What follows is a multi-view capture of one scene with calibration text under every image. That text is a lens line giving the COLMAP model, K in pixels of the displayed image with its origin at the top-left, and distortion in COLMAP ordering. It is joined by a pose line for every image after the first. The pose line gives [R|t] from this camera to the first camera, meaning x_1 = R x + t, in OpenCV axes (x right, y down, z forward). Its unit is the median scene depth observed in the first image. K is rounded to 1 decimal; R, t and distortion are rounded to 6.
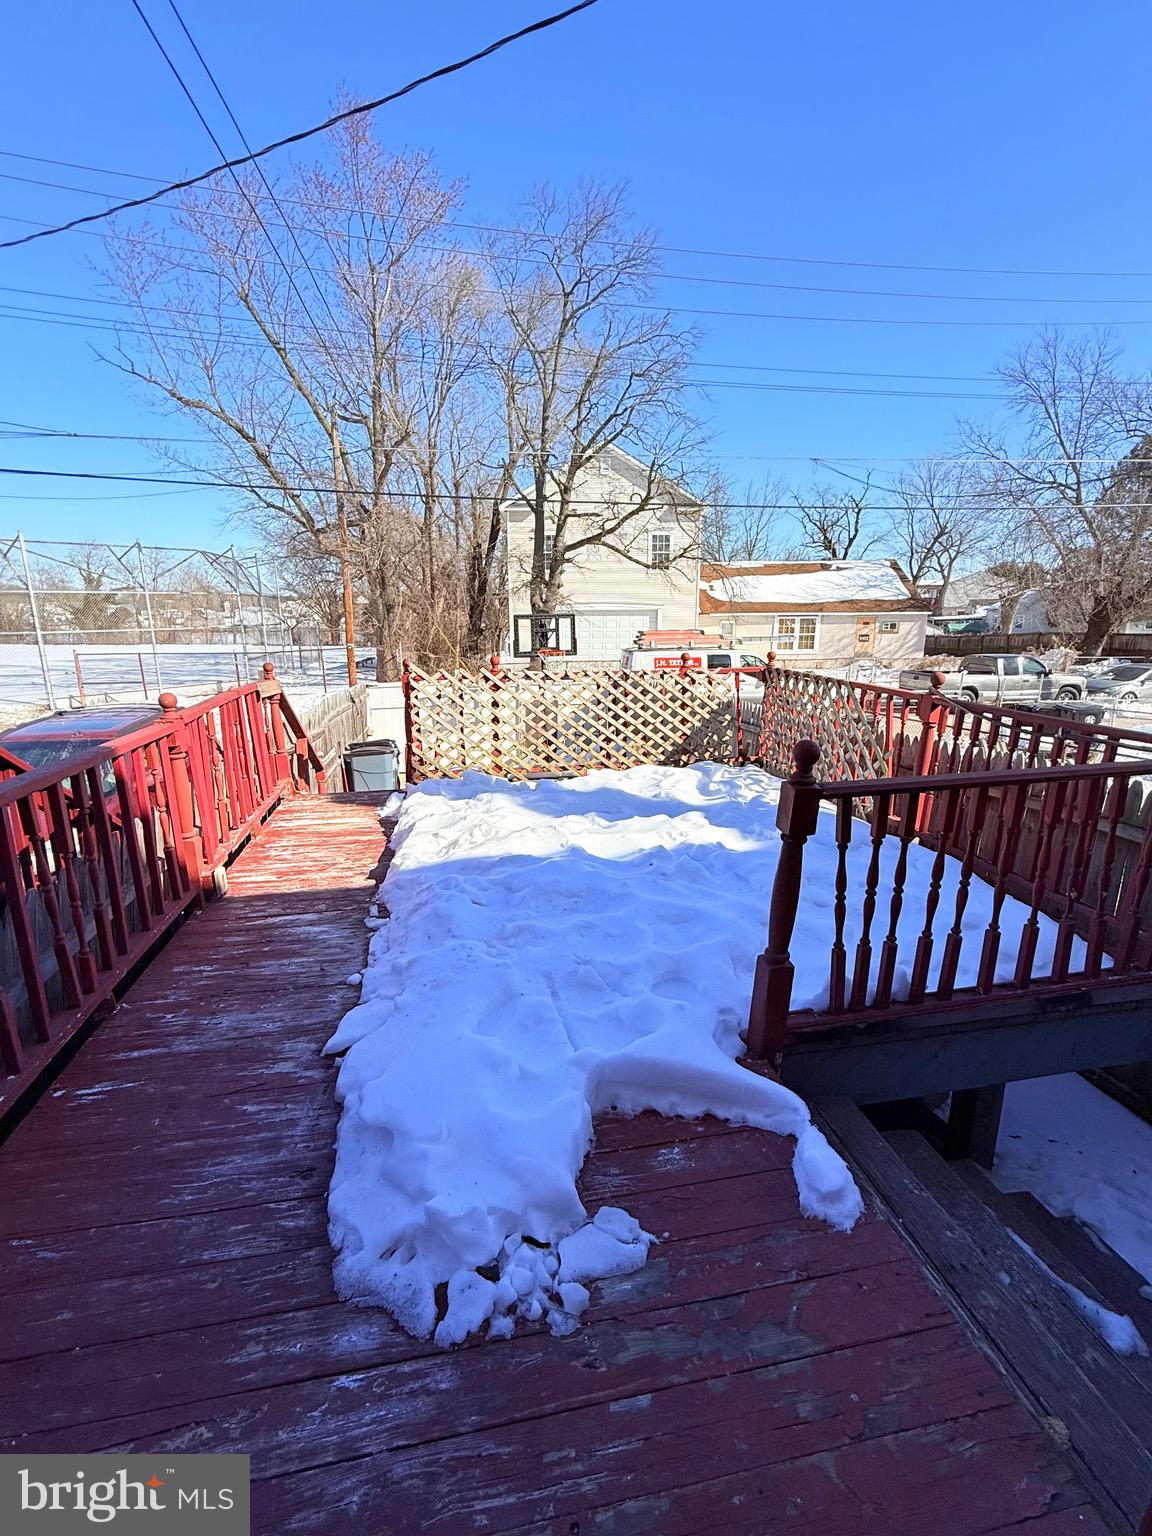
lens RADIAL K [[690.5, 0, 568.2], [0, 690.5, 763.9], [0, 0, 1]] dist [0.000909, 0.000263]
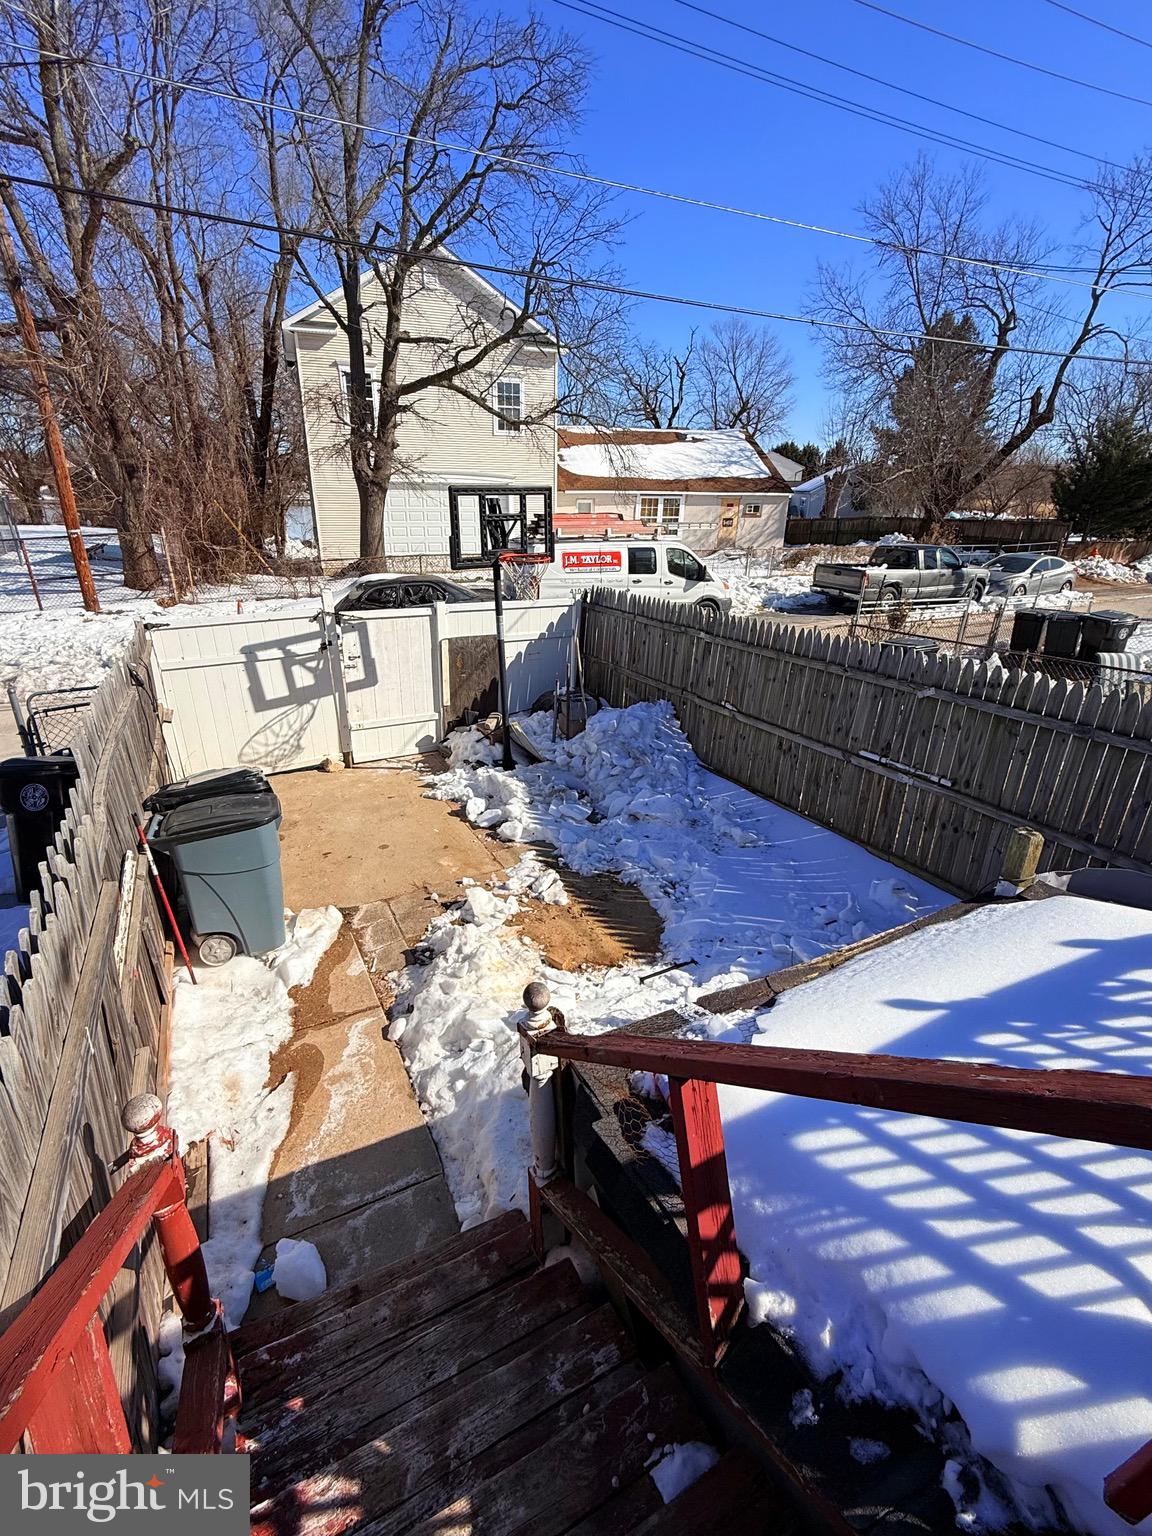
lens RADIAL K [[690.5, 0, 575.5], [0, 690.5, 770.2], [0, 0, 1]] dist [0.000909, 0.000263]
pose [[0.951056, -0.098289, 0.292969, -0.064023], [0.046734, 0.982911, 0.178048, -0.036157], [-0.305463, -0.155642, 0.939398, 0.173328]]
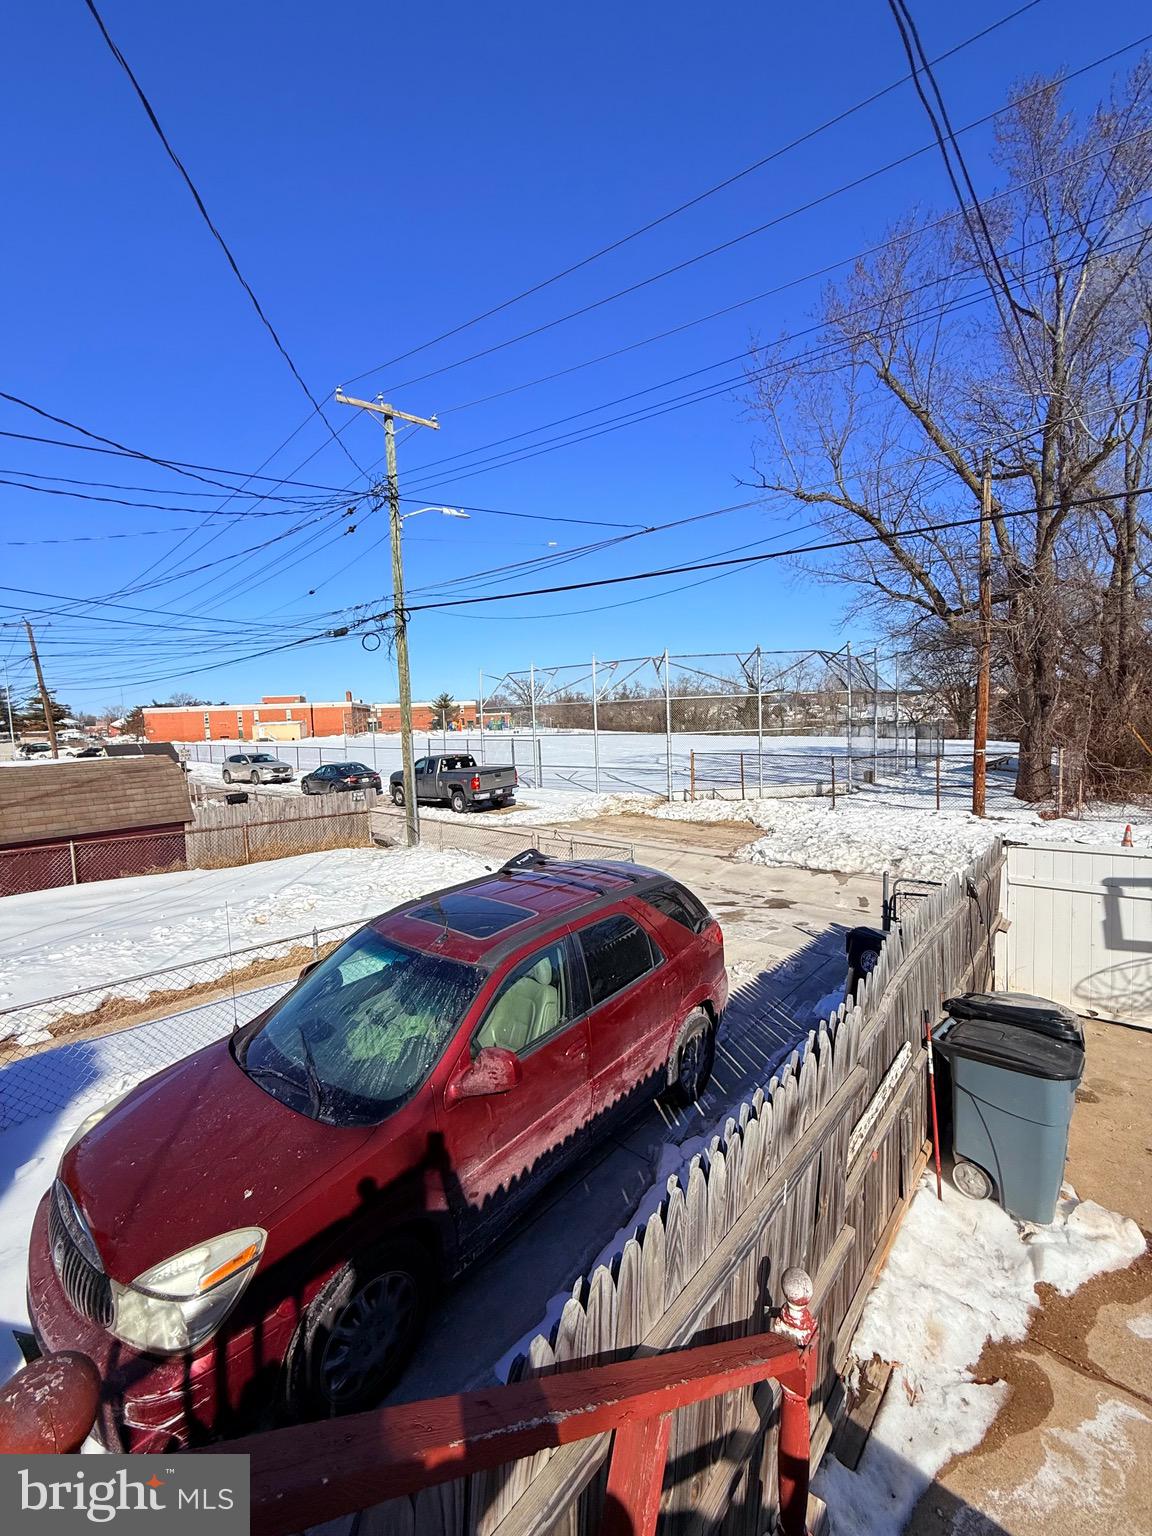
lens RADIAL K [[609.0, 0, 570.7], [0, 609.0, 762.8], [0, 0, 1]] dist [-0.000987, 0.000101]
pose [[0.626350, 0.042400, -0.778388, -0.055146], [-0.138184, 0.988746, -0.057335, -0.042662], [0.767197, 0.143473, 0.625159, 0.172971]]
